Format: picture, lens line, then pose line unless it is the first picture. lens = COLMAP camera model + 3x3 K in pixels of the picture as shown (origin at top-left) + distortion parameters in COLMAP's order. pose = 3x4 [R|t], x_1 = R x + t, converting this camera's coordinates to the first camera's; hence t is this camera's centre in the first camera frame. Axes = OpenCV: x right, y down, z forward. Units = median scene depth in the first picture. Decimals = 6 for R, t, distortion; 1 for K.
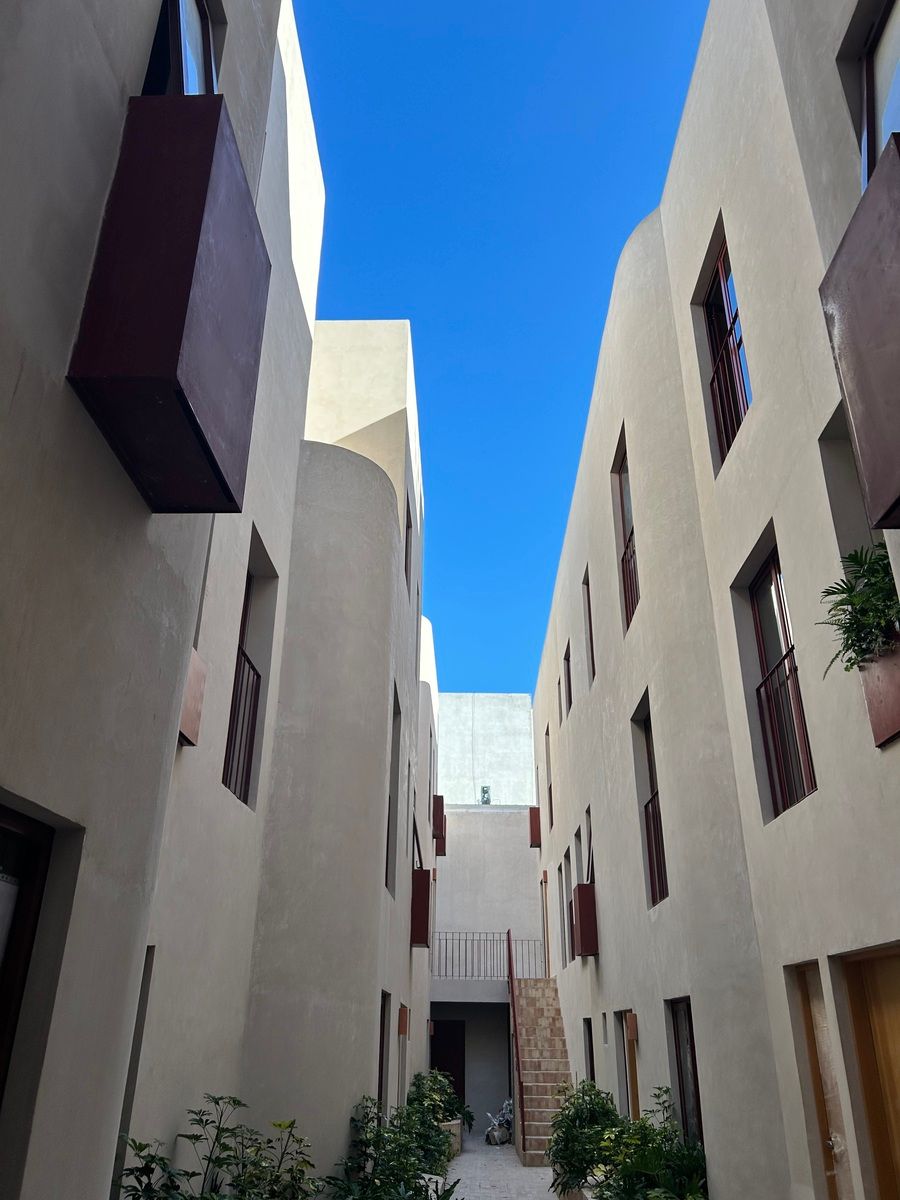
lens RADIAL K [[903.6, 0, 450.0], [0, 903.6, 600.0], [0, 0, 1]] dist [0.001244, 0.000078]
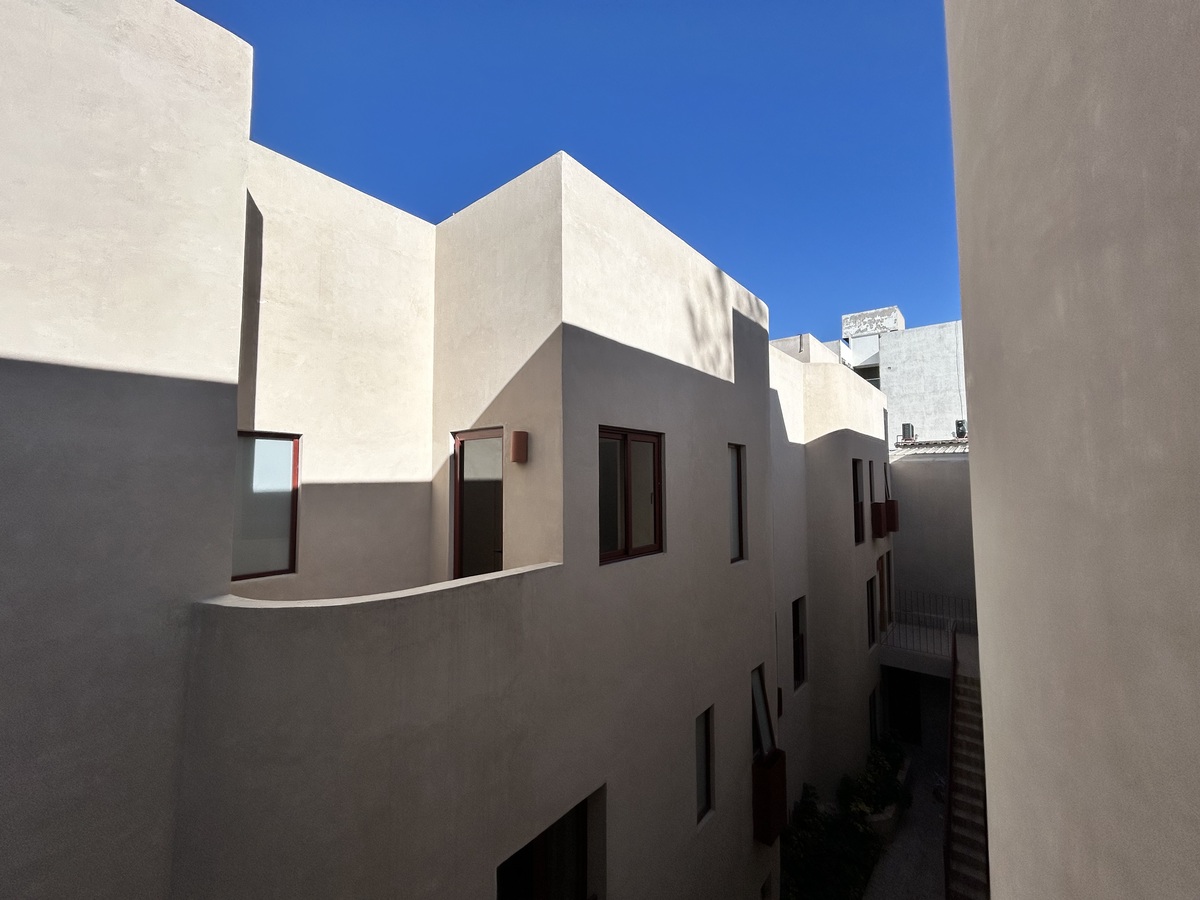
lens RADIAL K [[495.5, 0, 600.0], [0, 495.5, 450.0], [0, 0, 1]] dist [-0.000066, 0.008712]
pose [[0.795437, -0.048869, -0.604063, 0.042063], [0.263478, 0.925502, 0.272078, -0.049812], [0.545765, -0.375578, 0.749054, 0.165782]]
